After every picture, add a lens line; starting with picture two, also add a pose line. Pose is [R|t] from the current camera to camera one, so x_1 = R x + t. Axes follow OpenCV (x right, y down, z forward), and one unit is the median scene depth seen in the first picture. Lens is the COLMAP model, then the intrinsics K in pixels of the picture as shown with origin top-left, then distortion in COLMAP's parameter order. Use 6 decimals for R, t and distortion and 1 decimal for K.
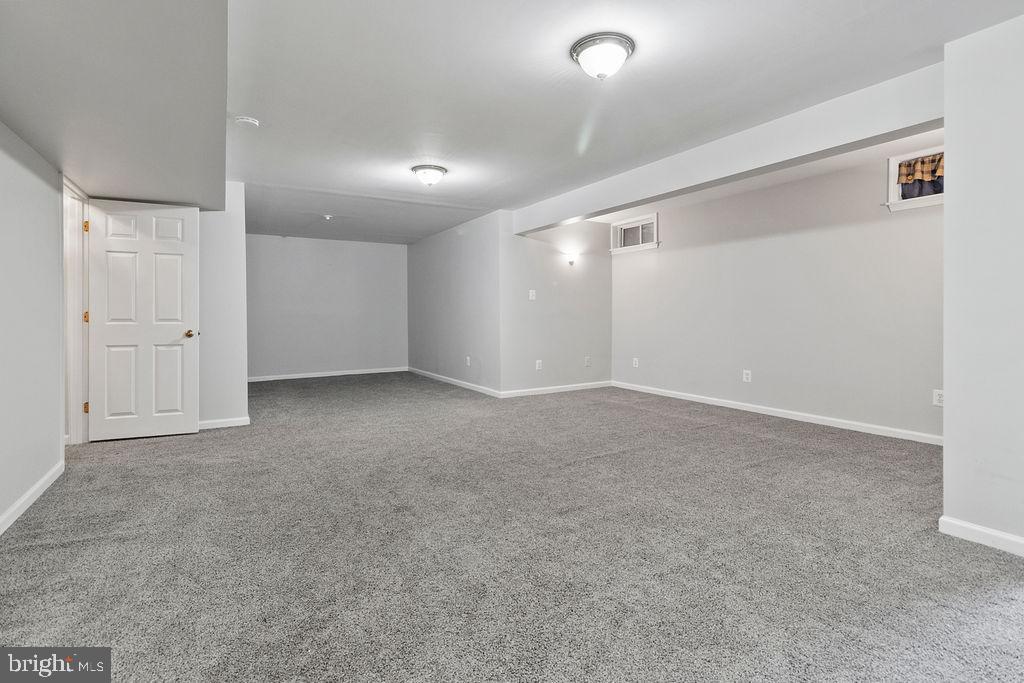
lens RADIAL K [[474.7, 0, 528.8], [0, 474.7, 319.0], [0, 0, 1]] dist [-0.006989, 0.003109]
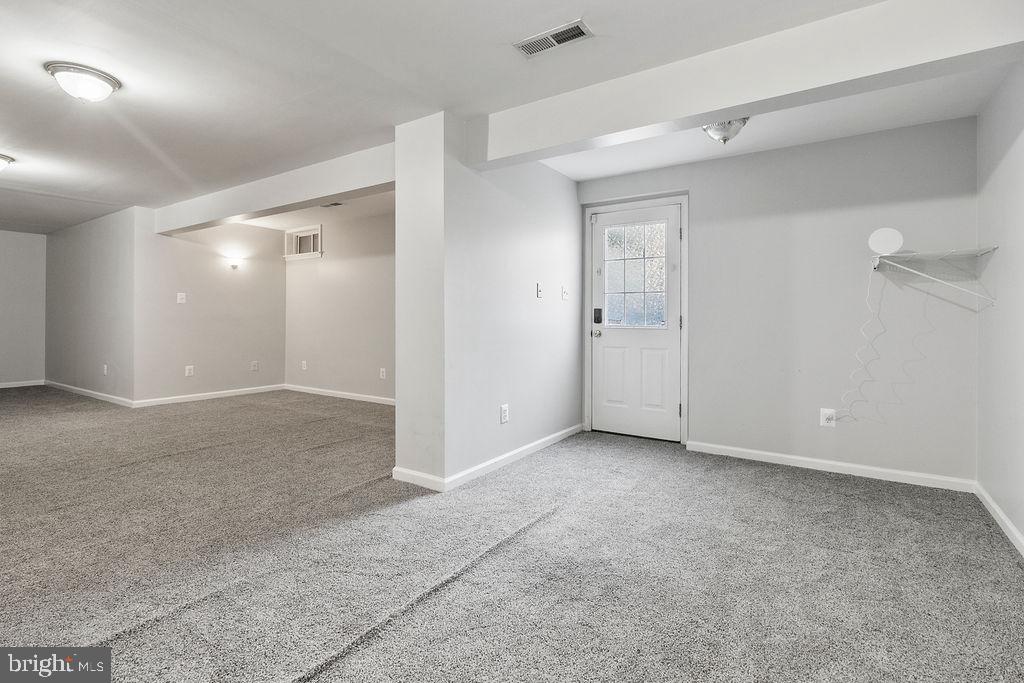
lens RADIAL K [[474.7, 0, 526.2], [0, 474.7, 313.6], [0, 0, 1]] dist [-0.006989, 0.003109]
pose [[0.905668, 0.012220, 0.423811, 0.232366], [-0.004300, 0.999798, -0.019639, -0.003372], [-0.423965, 0.015964, 0.905538, -0.161005]]
